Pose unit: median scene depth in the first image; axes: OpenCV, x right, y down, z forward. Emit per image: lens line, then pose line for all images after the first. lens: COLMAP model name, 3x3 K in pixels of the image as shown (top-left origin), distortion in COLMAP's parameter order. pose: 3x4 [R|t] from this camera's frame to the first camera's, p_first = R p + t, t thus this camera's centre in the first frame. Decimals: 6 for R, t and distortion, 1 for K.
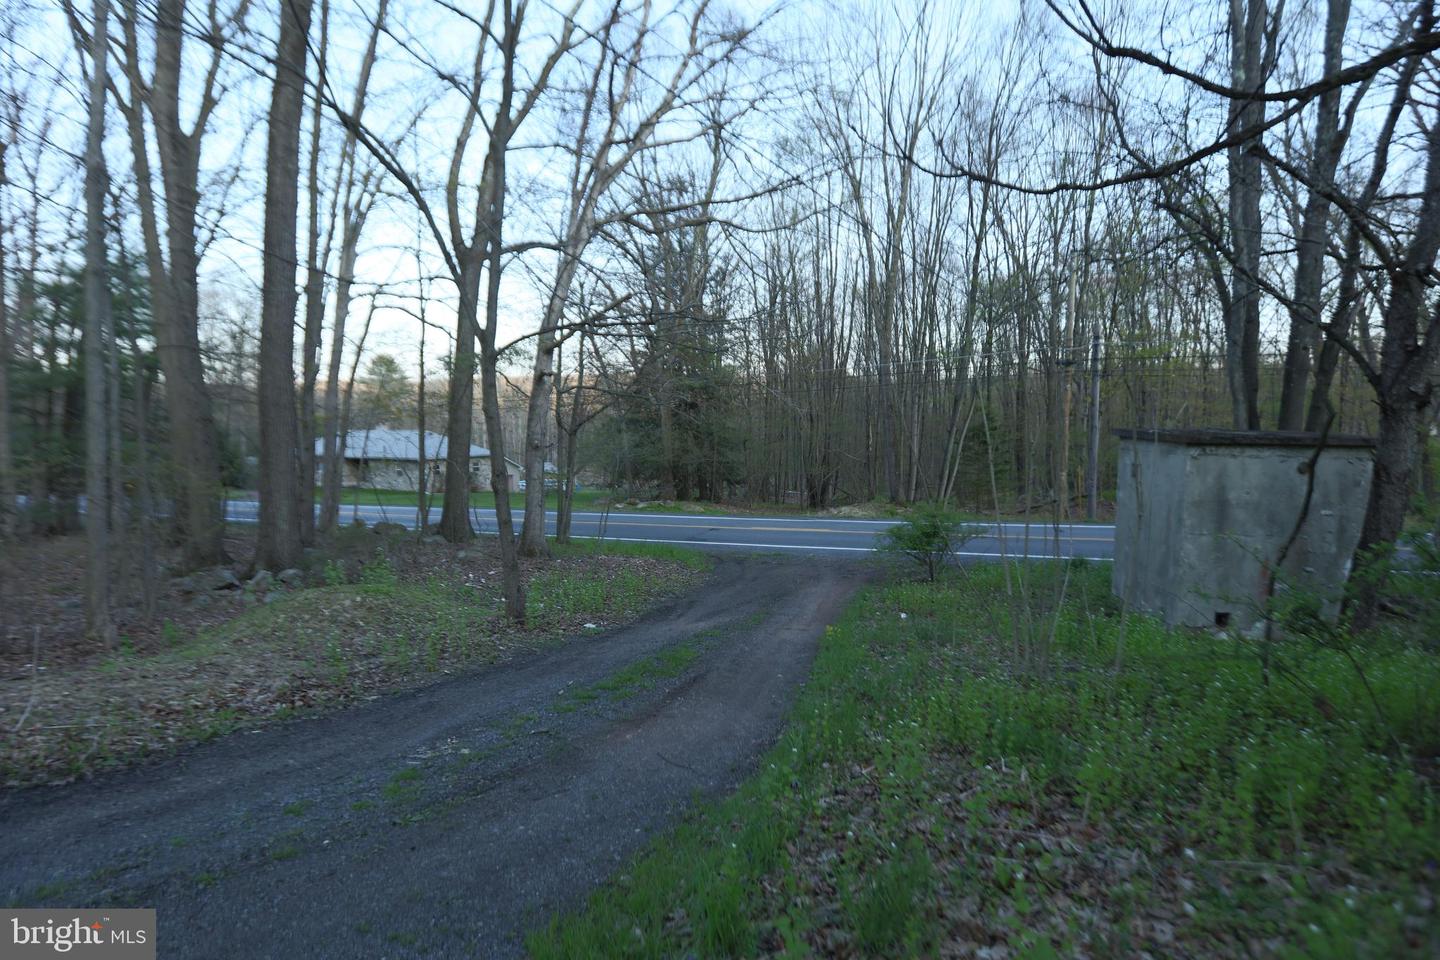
lens RADIAL K [[722.9, 0, 720.0], [0, 722.9, 480.0], [0, 0, 1]] dist [-0.001113, -0.000243]
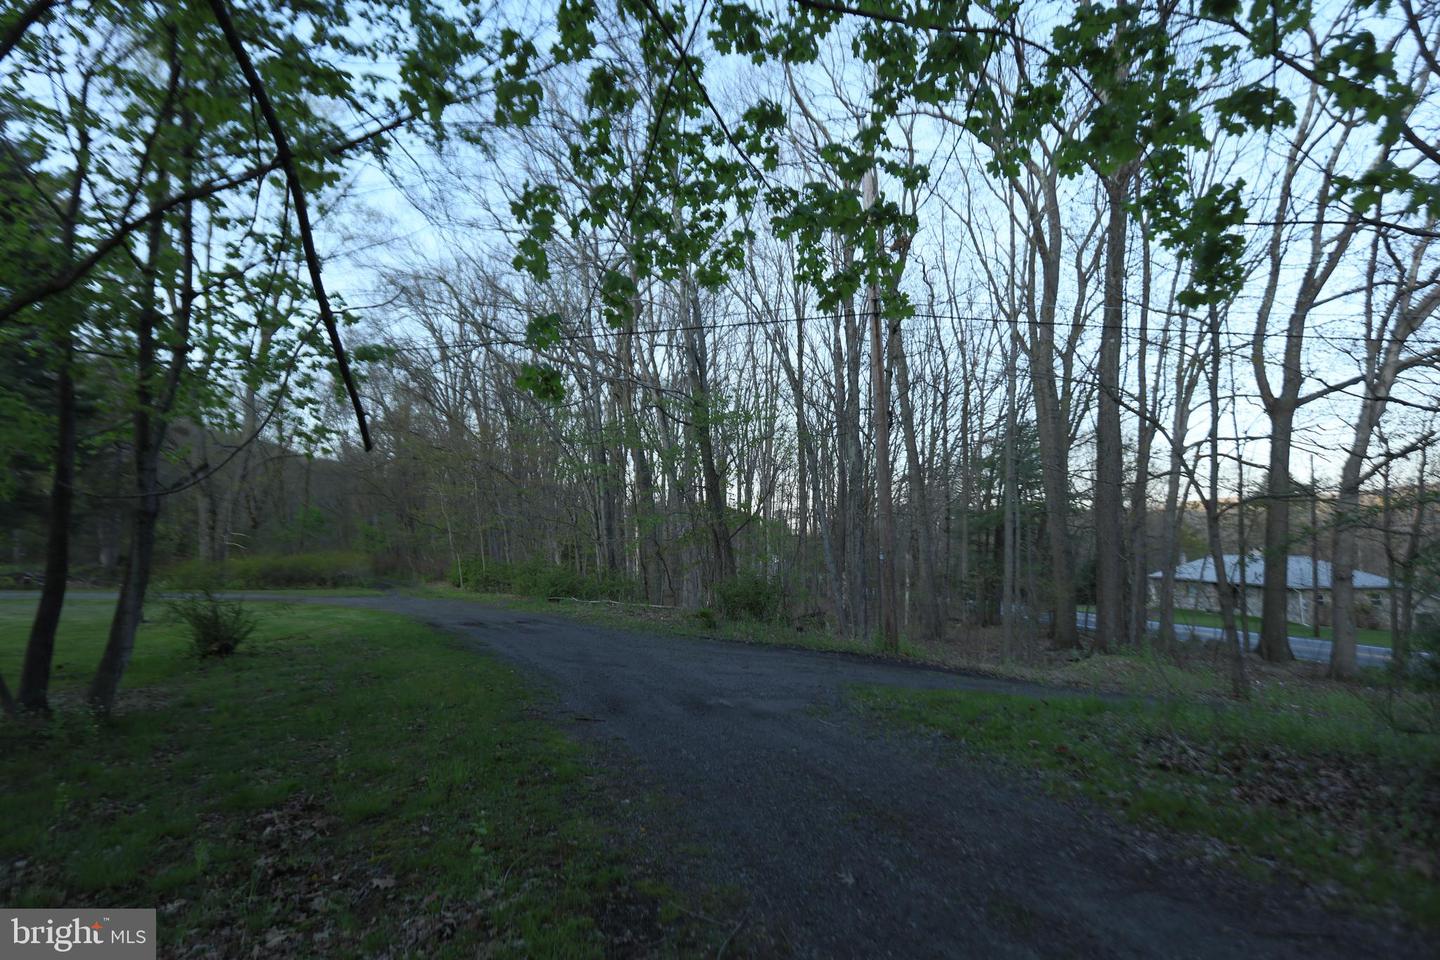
lens RADIAL K [[733.6, 0, 720.0], [0, 733.6, 480.0], [0, 0, 1]] dist [-0.037362, -0.000028]
pose [[0.459929, -0.077074, -0.884604, 0.230591], [-0.075589, 0.989211, -0.125489, 0.011402], [0.884733, 0.124582, 0.449141, -0.258527]]
